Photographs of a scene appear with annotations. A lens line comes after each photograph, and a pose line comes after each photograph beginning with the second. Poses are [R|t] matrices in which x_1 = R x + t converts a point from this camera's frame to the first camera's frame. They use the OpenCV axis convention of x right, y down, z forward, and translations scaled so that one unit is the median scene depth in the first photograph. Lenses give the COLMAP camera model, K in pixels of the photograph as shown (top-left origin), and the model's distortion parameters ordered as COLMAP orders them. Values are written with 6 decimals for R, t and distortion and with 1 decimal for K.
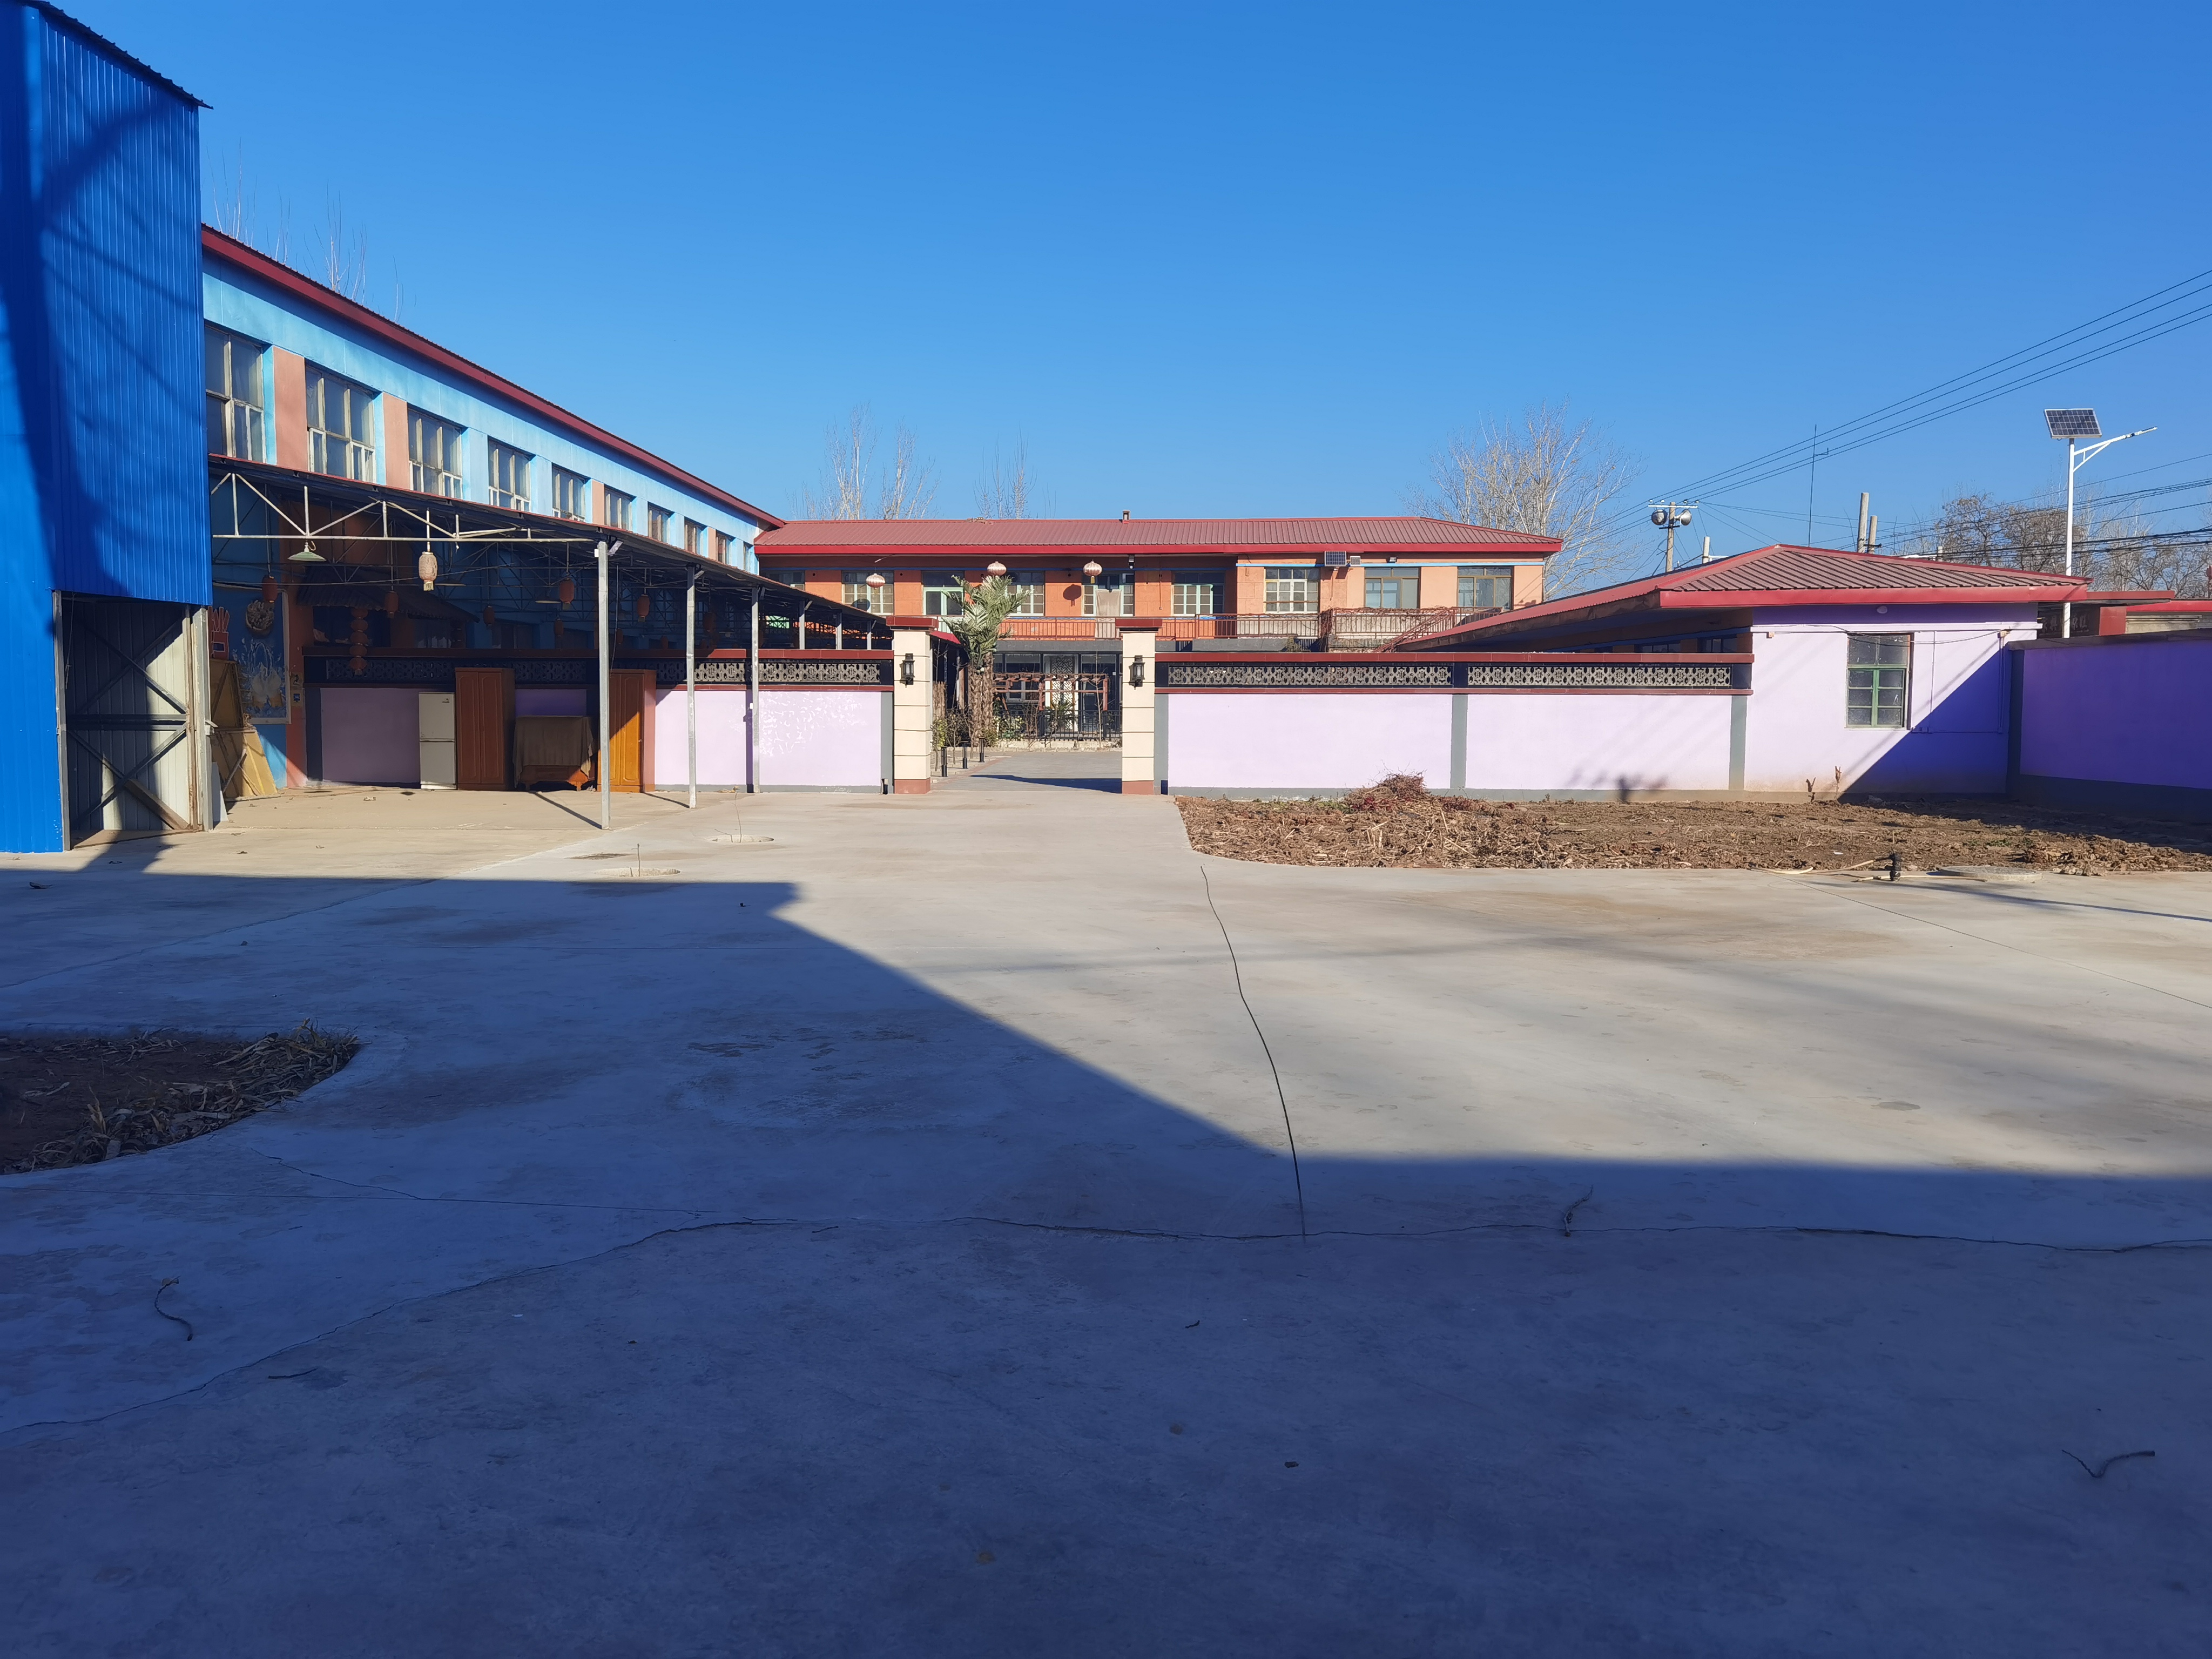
lens RADIAL K [[1797.7, 0, 1106.0], [0, 1797.7, 829.5], [0, 0, 1]] dist [0.034837, -0.004596]
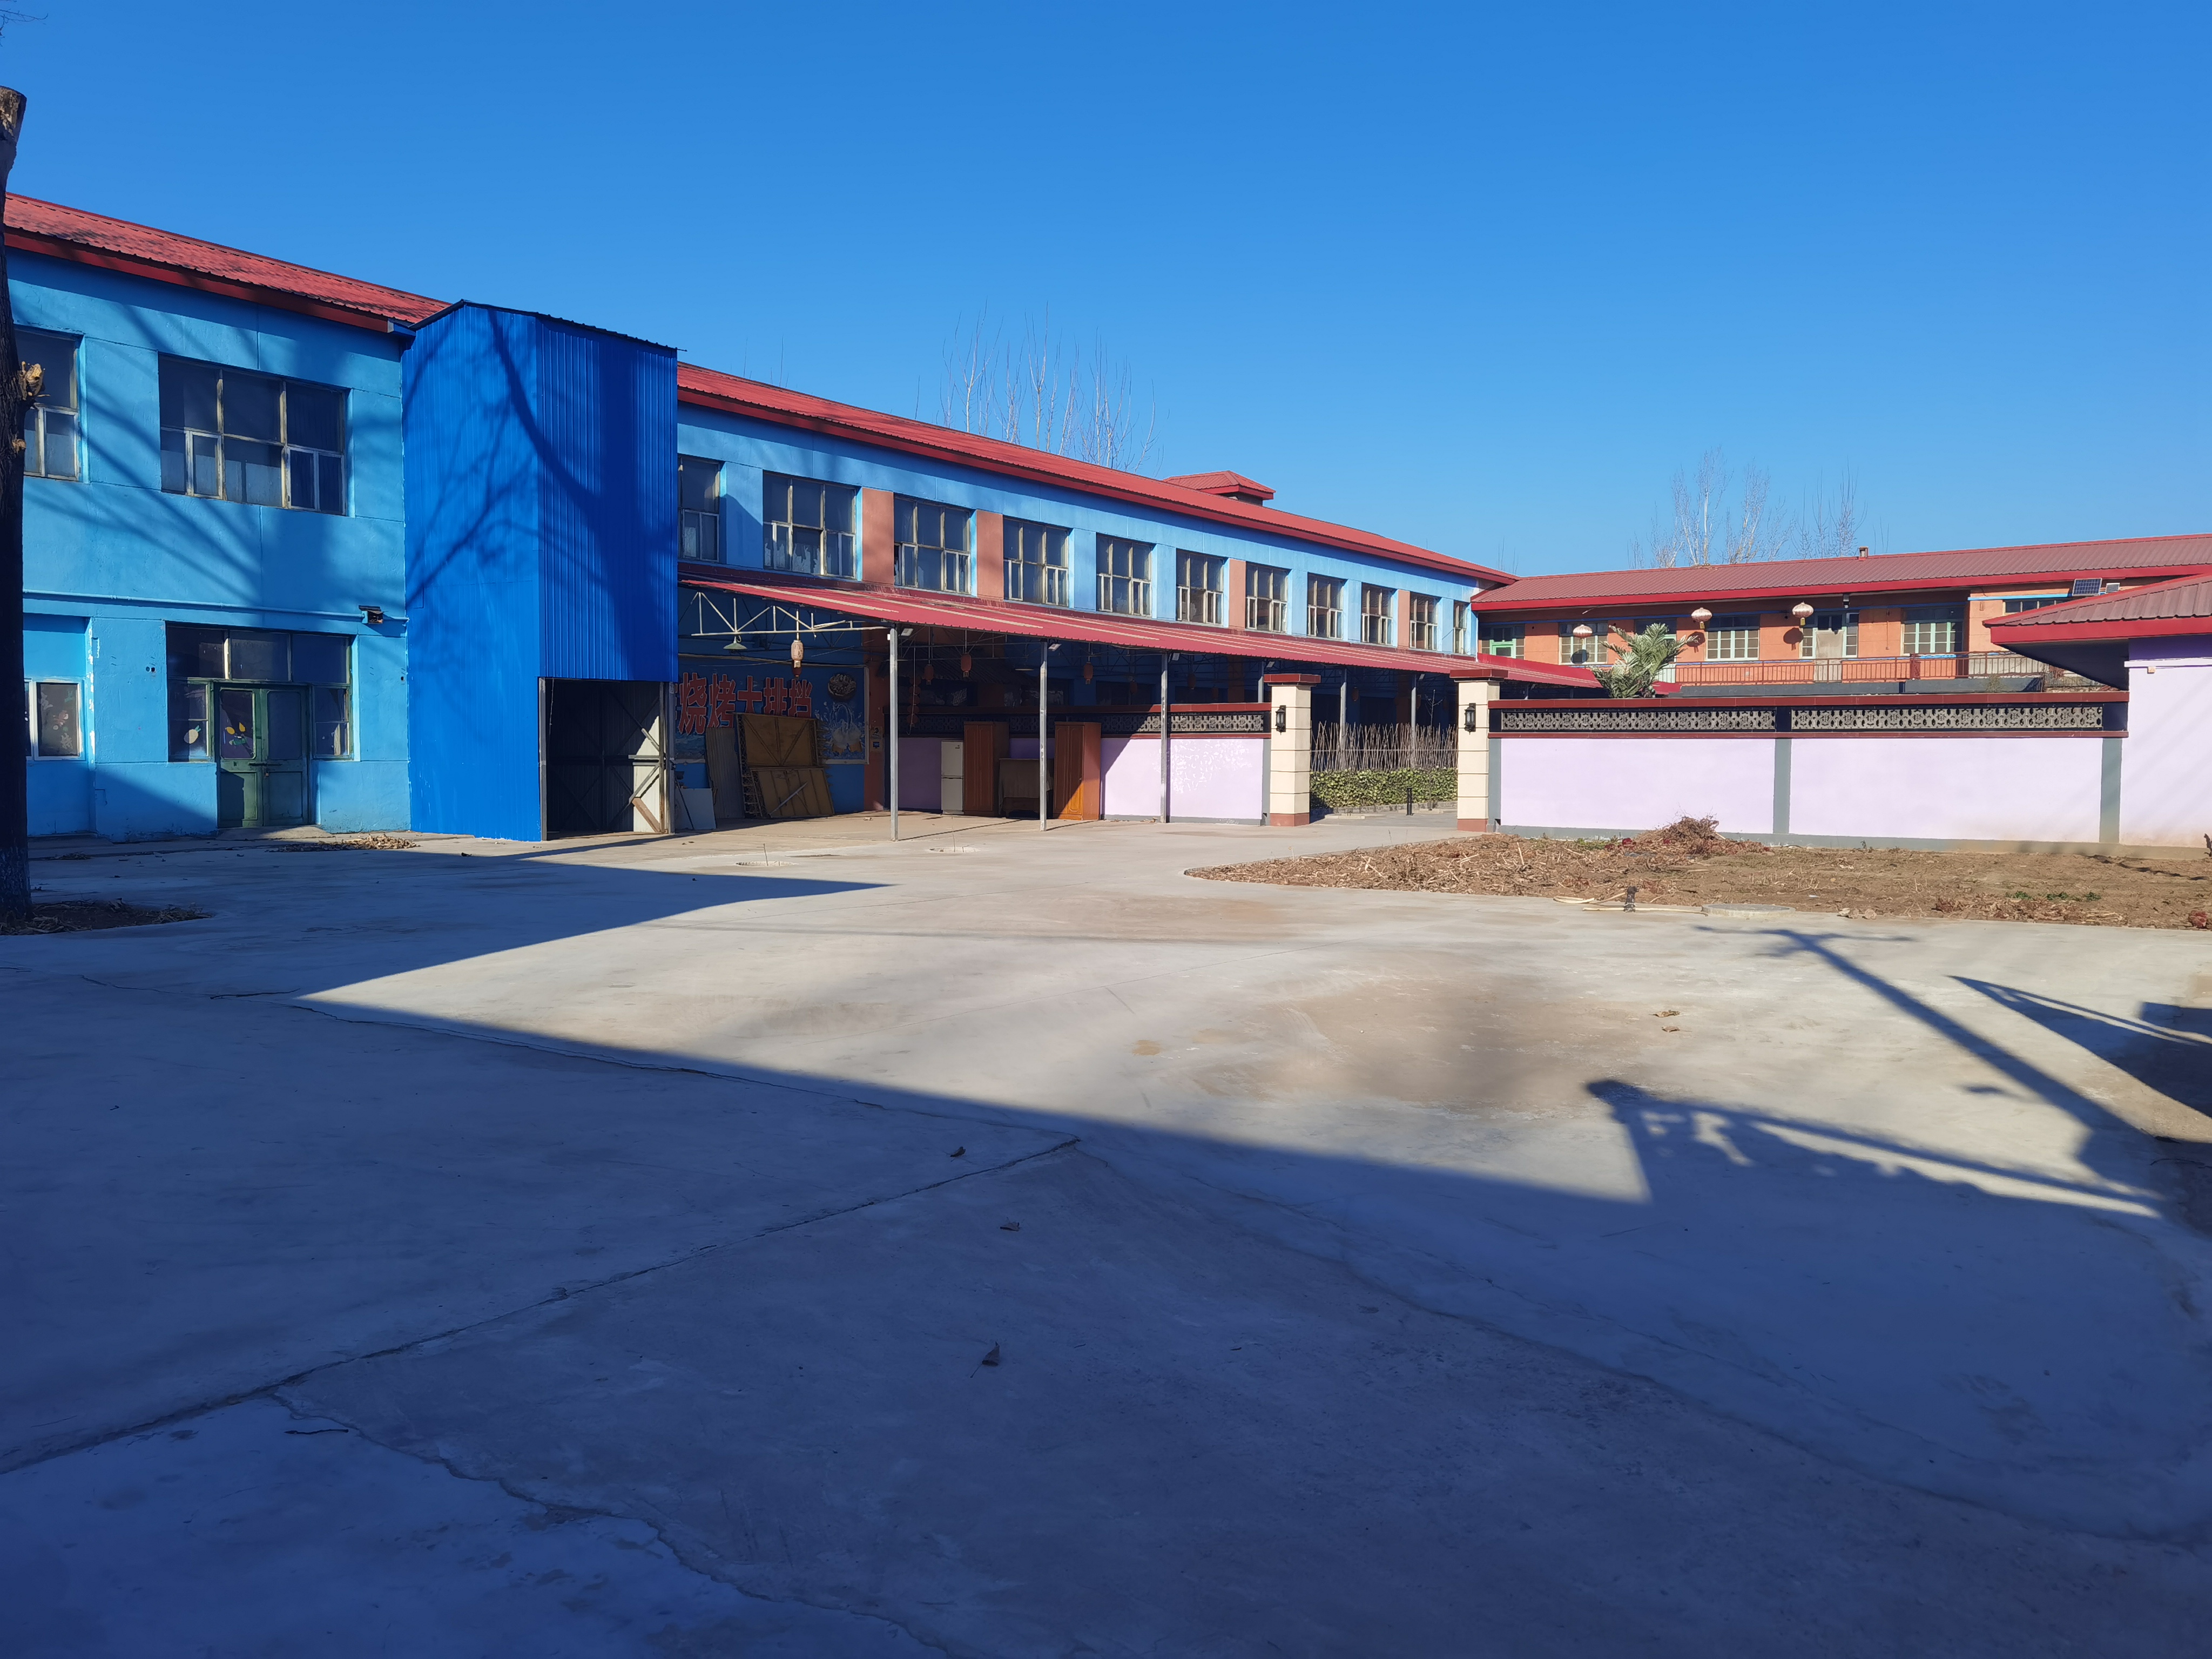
lens RADIAL K [[1797.7, 0, 1106.0], [0, 1797.7, 829.5], [0, 0, 1]] dist [0.034837, -0.004596]
pose [[0.839135, 0.023786, -0.543403, 0.422820], [-0.038361, 0.999144, -0.015502, 0.004457], [0.542569, 0.033854, 0.839329, -0.029778]]
